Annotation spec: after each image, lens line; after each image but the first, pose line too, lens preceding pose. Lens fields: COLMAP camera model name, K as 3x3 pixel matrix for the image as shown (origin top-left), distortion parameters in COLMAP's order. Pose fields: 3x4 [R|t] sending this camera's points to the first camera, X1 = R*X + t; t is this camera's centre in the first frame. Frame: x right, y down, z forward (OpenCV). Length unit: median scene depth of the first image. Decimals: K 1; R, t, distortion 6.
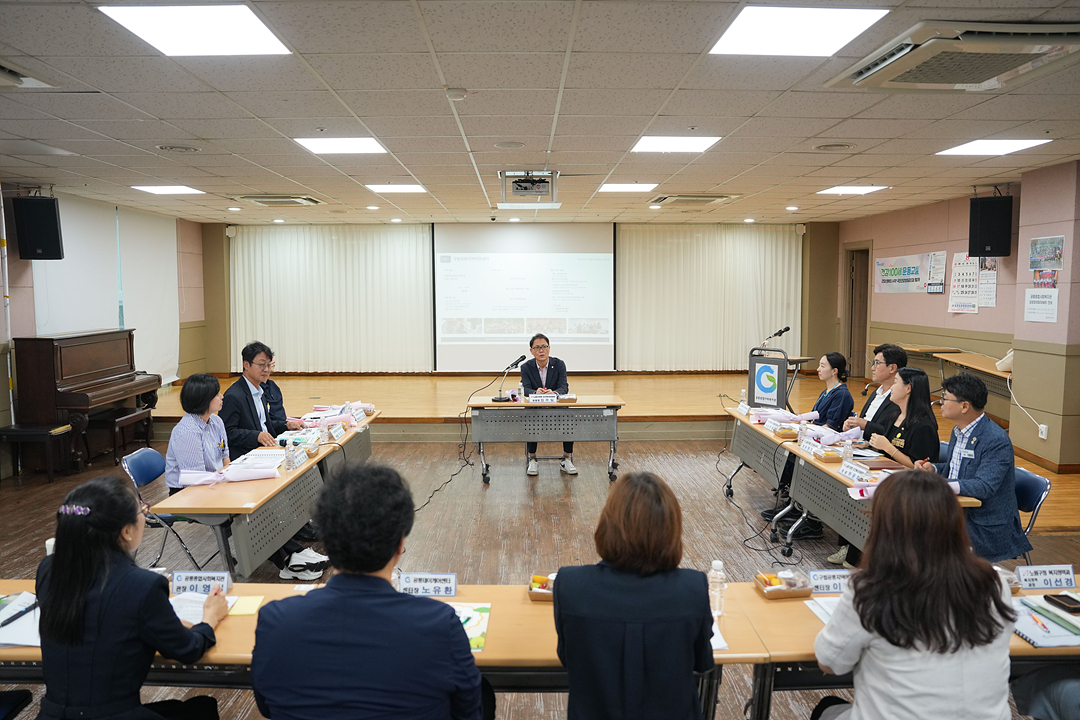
lens RADIAL K [[759.0, 0, 540.0], [0, 759.0, 360.0], [0, 0, 1]] dist [-0.075833, 0.052916]
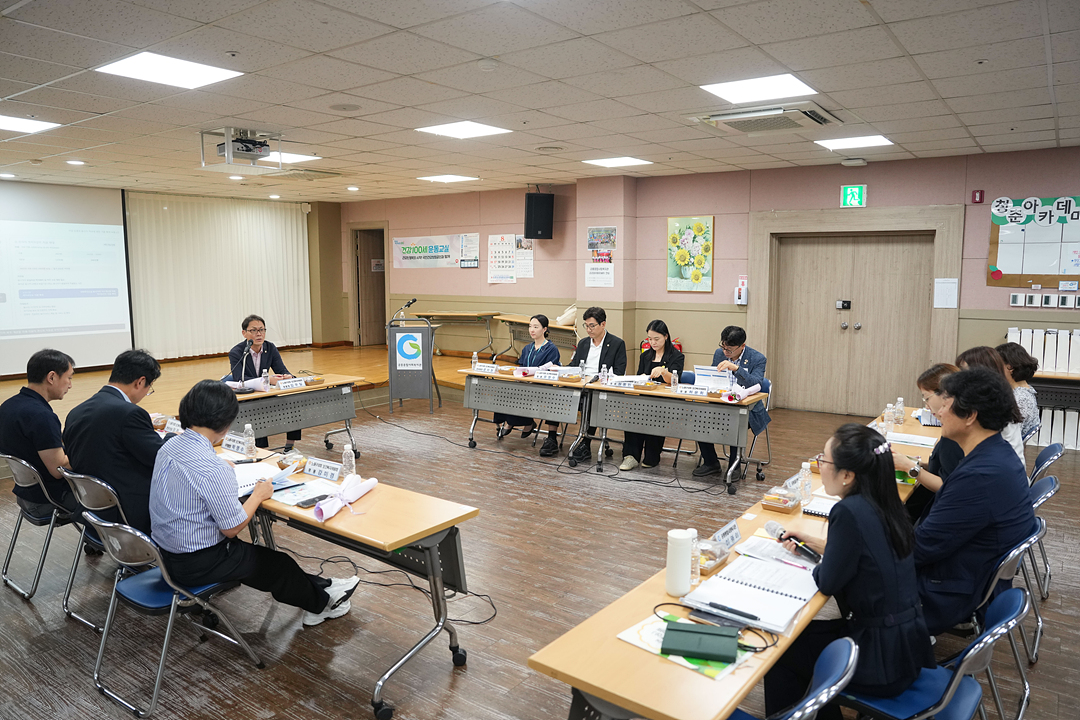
lens RADIAL K [[759.0, 0, 540.0], [0, 759.0, 360.0], [0, 0, 1]] dist [-0.075833, 0.052916]
pose [[0.620805, -0.096011, 0.778063, -0.429370], [0.074206, 0.995213, 0.063599, -0.011154], [-0.780445, 0.018255, 0.624958, 0.159934]]
